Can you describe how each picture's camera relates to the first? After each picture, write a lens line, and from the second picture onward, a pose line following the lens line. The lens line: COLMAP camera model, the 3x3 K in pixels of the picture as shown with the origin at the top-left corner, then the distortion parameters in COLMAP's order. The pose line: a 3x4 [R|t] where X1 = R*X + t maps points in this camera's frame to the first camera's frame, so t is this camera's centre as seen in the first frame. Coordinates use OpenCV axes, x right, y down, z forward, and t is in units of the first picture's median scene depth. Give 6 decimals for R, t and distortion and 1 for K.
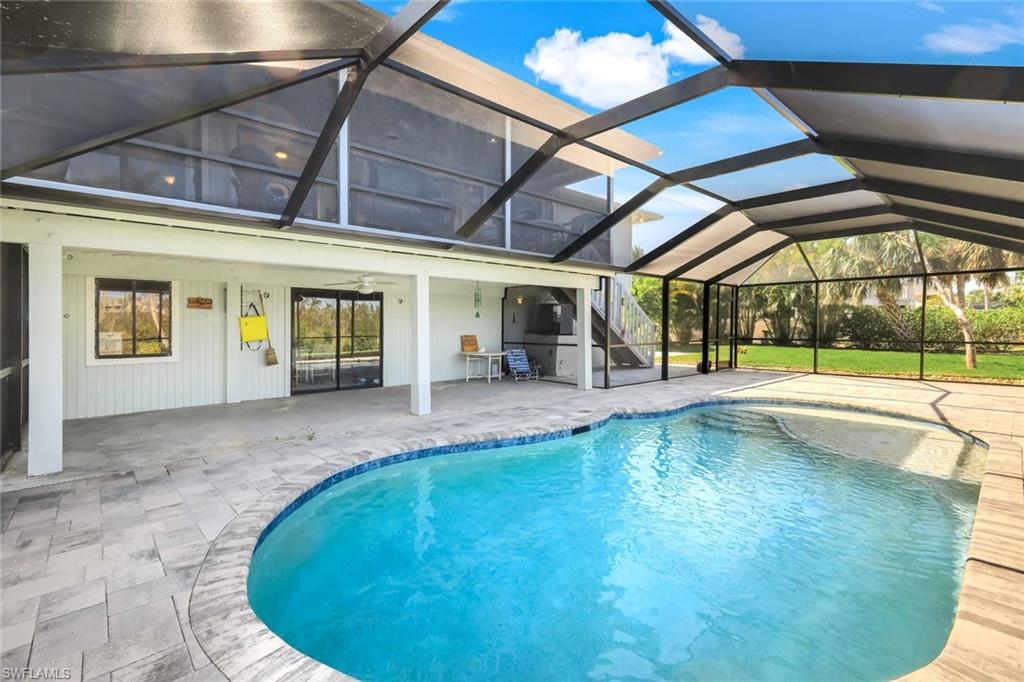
lens RADIAL K [[450.7, 0, 515.4], [0, 450.7, 329.3], [0, 0, 1]] dist [0.015674, 0.000332]
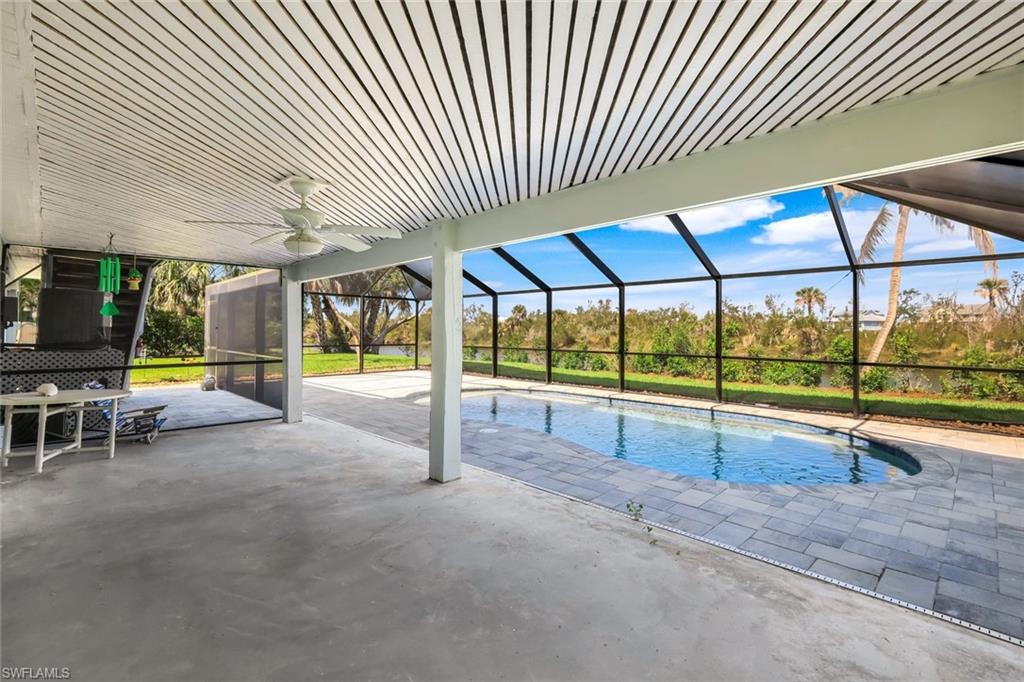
lens RADIAL K [[469.1, 0, 522.9], [0, 469.1, 326.9], [0, 0, 1]] dist [0.016250, 0.000479]
pose [[-0.049702, 0.017297, 0.998614, -0.791801], [0.000405, 0.999850, -0.017299, -0.003489], [-0.998764, -0.000455, -0.049702, 0.868116]]
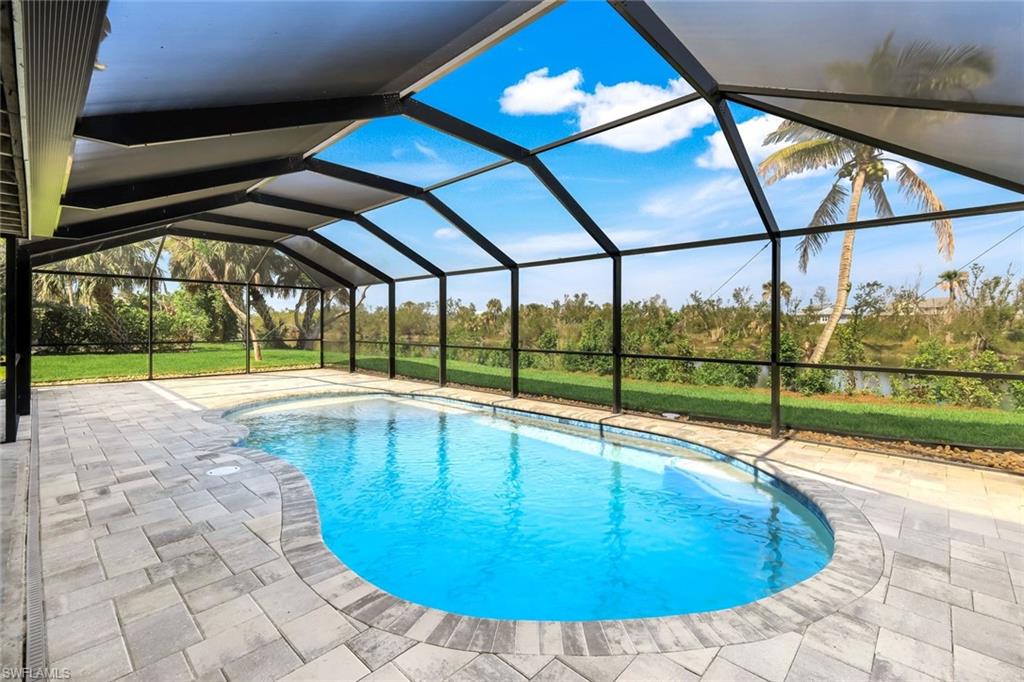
lens RADIAL K [[454.7, 0, 523.9], [0, 454.7, 327.8], [0, 0, 1]] dist [0.017174, -0.000411]
pose [[-0.078862, 0.003439, 0.996880, -0.511712], [0.004261, 0.999986, -0.003112, 0.000145], [-0.996876, 0.004002, -0.078876, 0.563139]]
